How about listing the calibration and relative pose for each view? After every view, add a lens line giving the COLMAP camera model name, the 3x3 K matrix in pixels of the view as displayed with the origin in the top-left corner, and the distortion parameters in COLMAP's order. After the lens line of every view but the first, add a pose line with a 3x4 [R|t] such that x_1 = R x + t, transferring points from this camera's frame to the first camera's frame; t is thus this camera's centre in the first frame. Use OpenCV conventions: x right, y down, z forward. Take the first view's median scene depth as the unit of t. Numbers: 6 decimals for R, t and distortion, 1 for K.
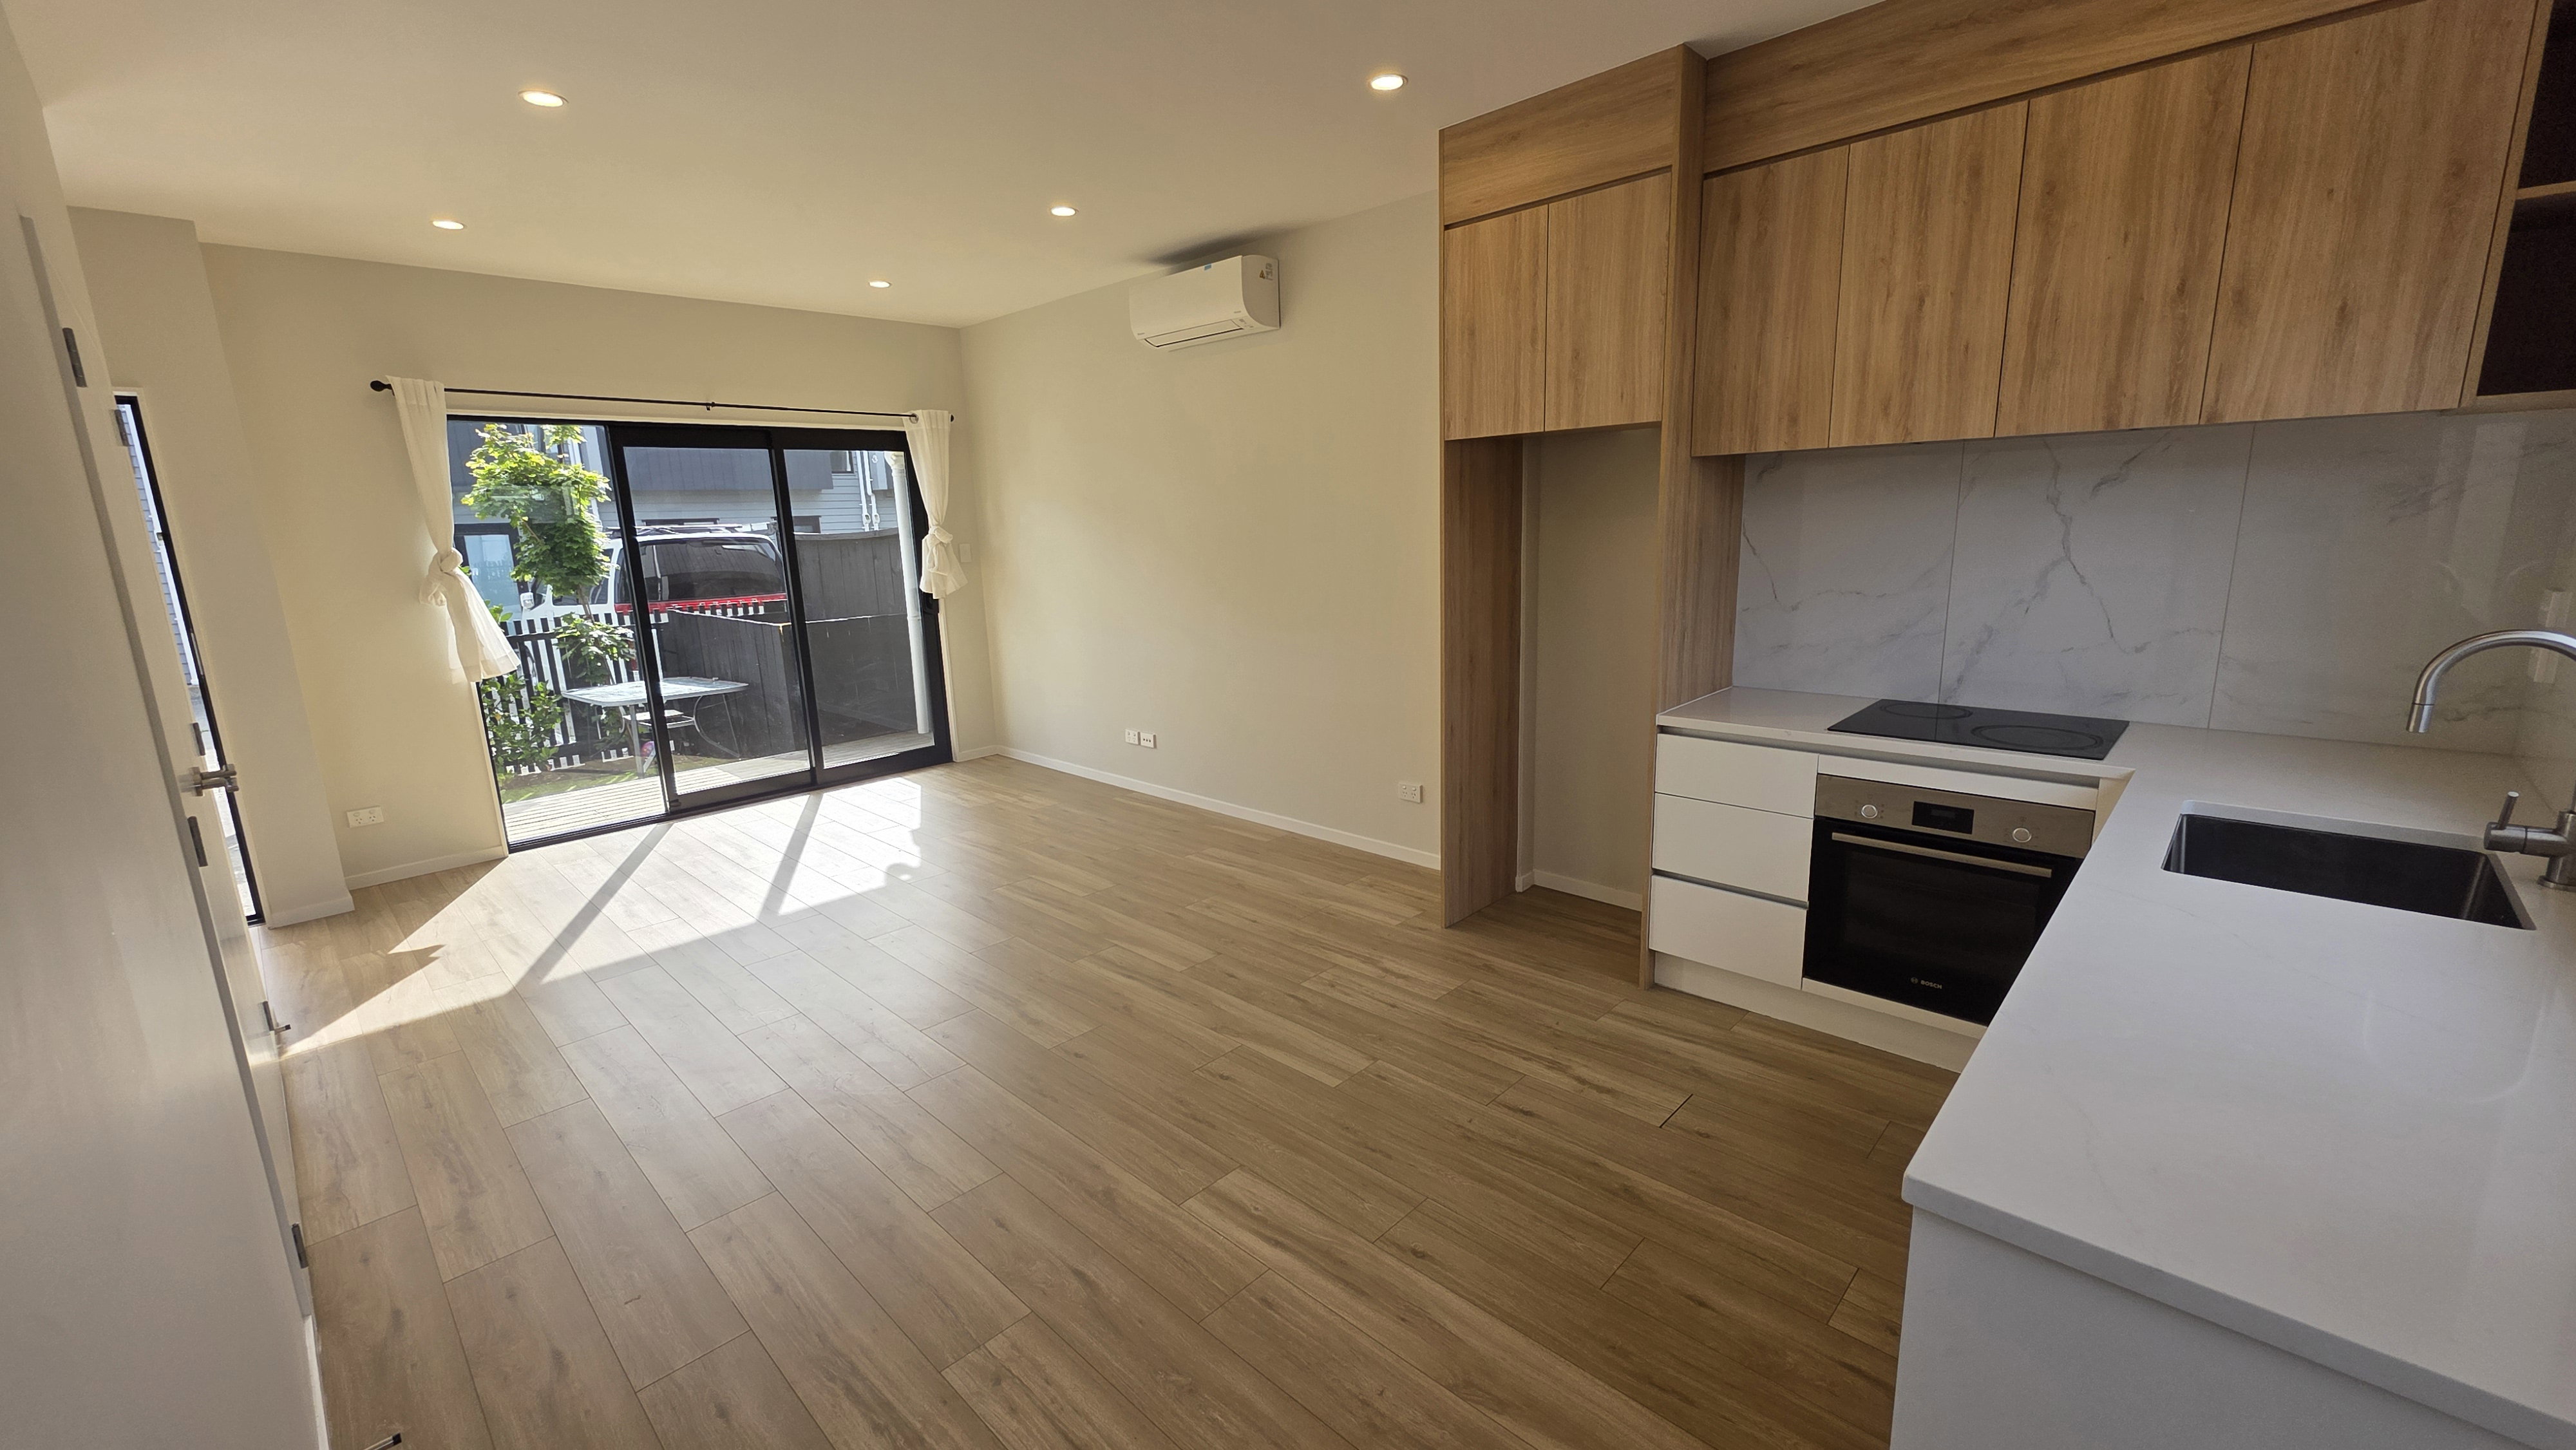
lens RADIAL K [[1027.8, 0, 1285.7], [0, 1027.8, 725.0], [0, 0, 1]] dist [-0.000398, -0.000013]
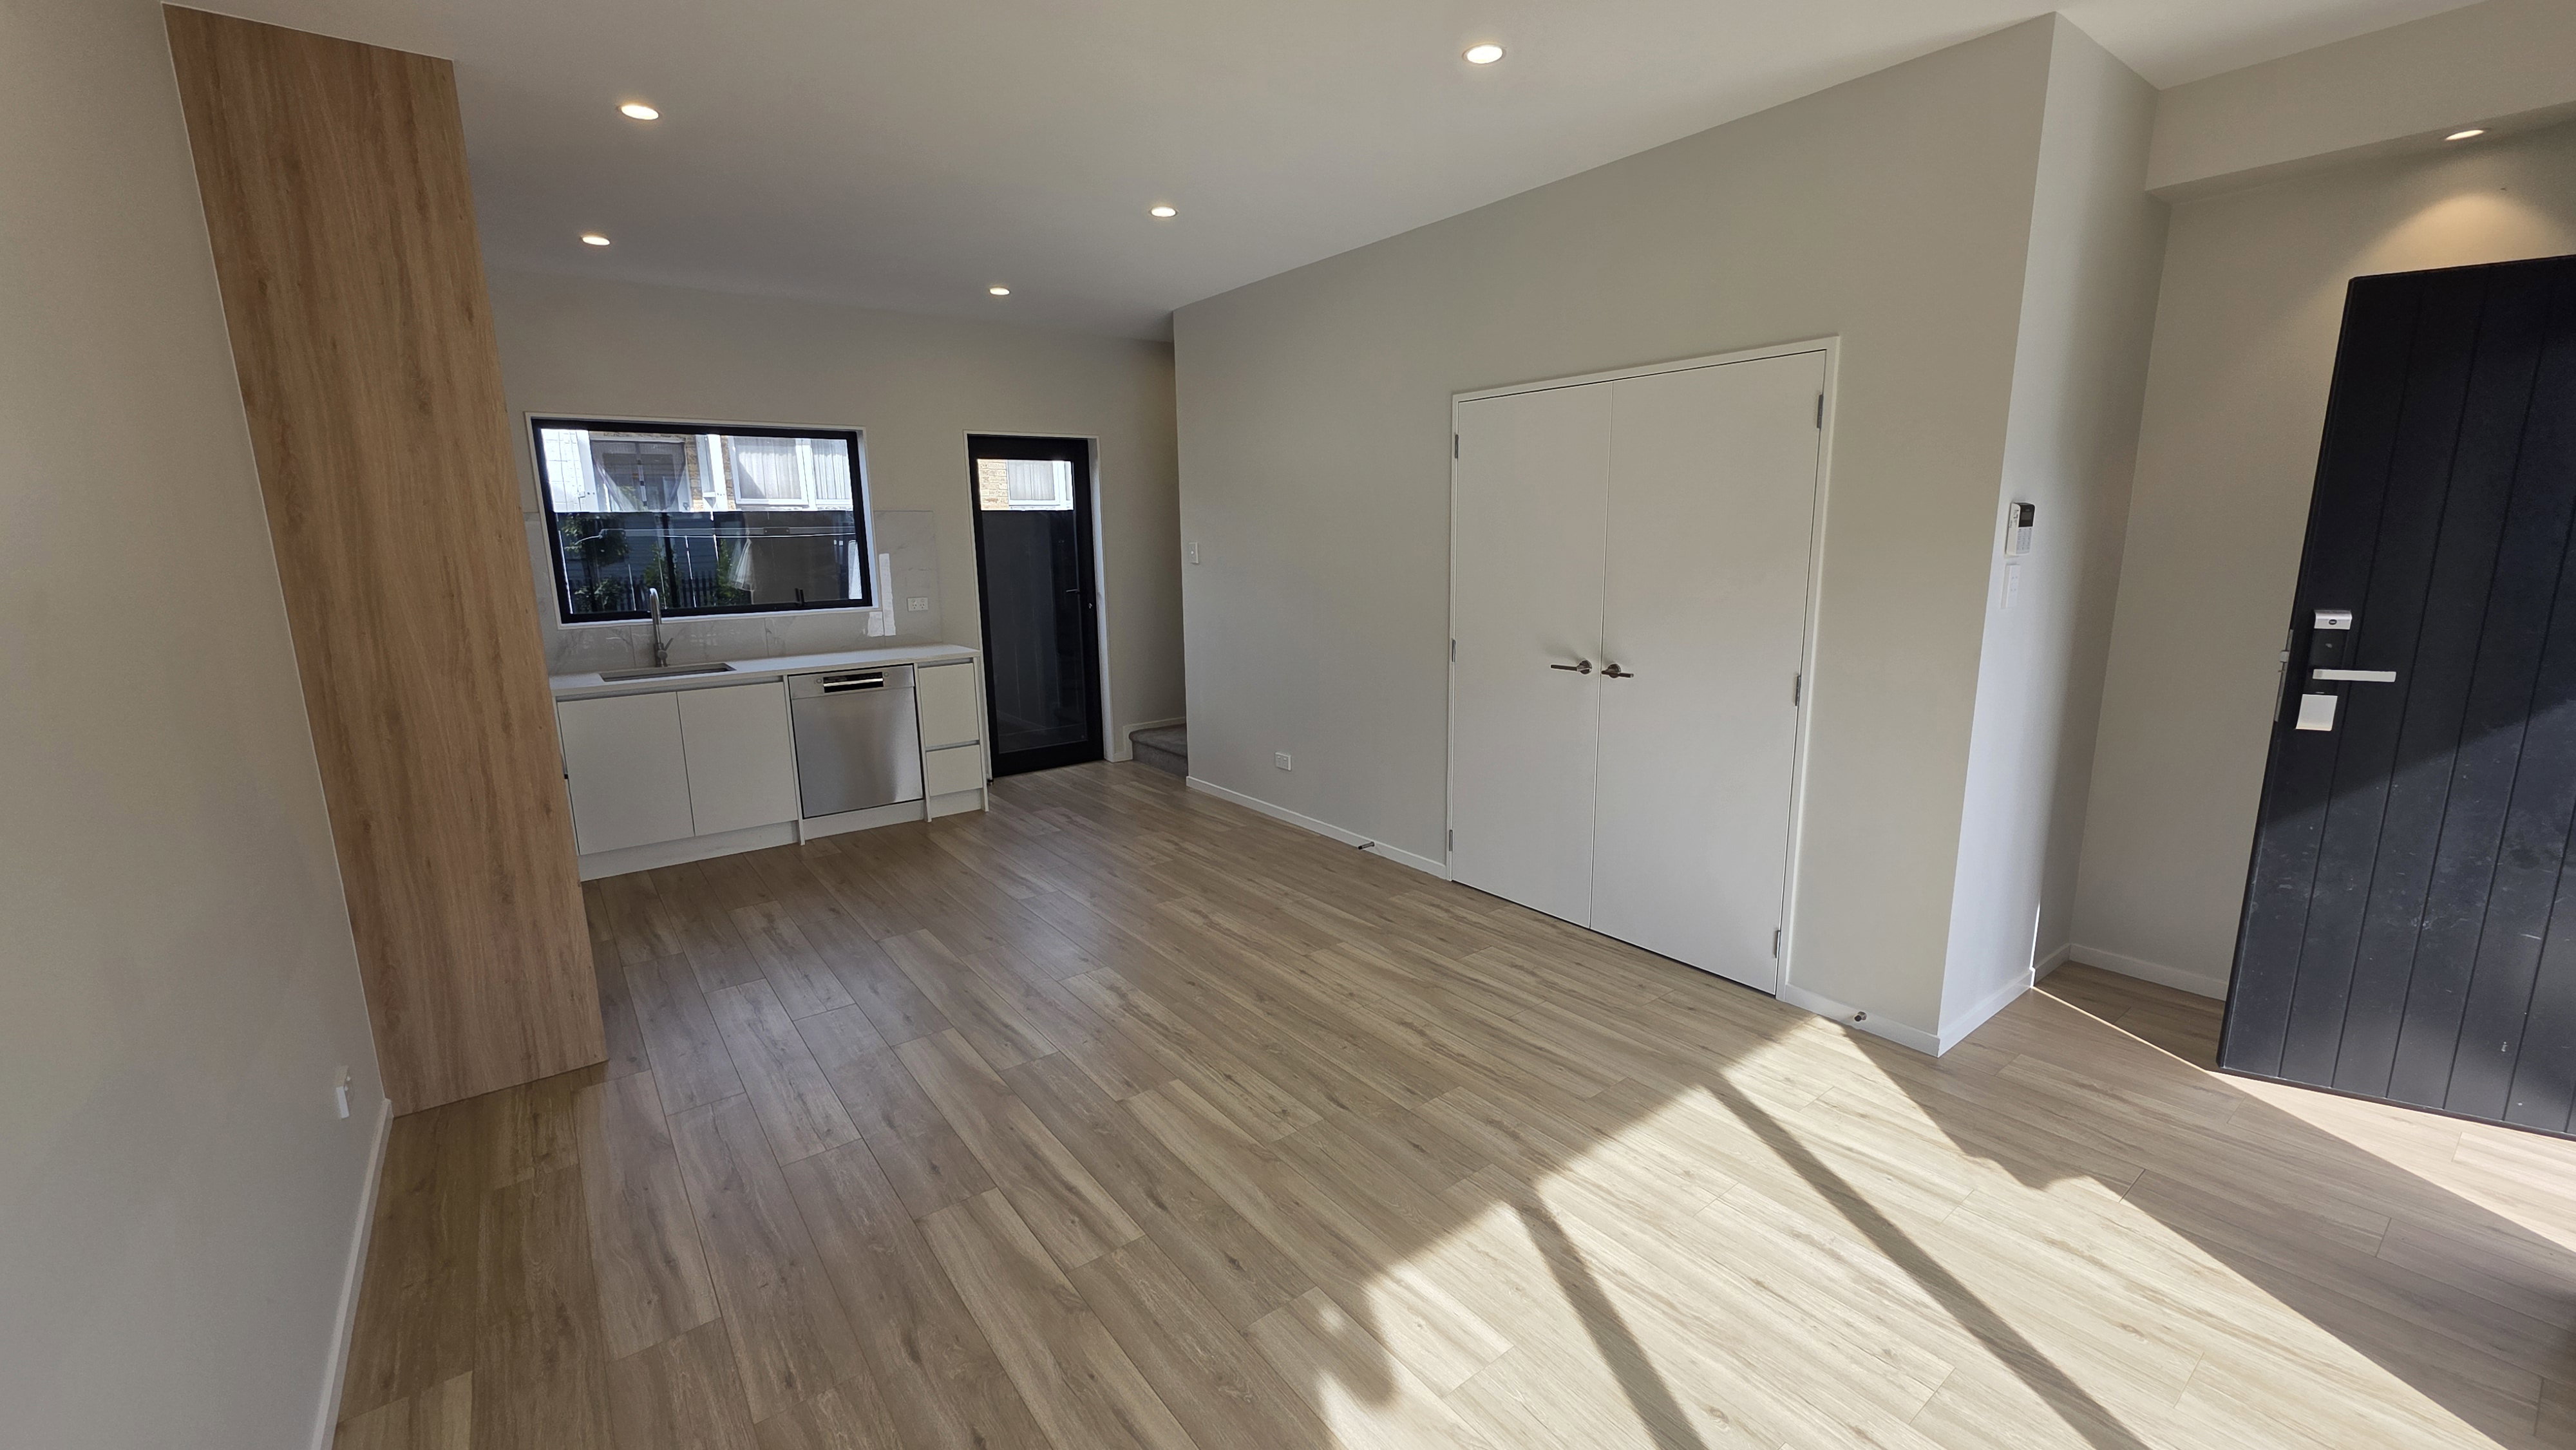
lens RADIAL K [[1027.8, 0, 1284.3], [0, 1027.8, 724.6], [0, 0, 1]] dist [-0.000398, -0.000013]
pose [[-0.986428, 0.017576, 0.163248, -0.460083], [0.079084, 0.922185, 0.378576, -0.280482], [-0.143891, 0.386349, -0.911060, 1.411666]]
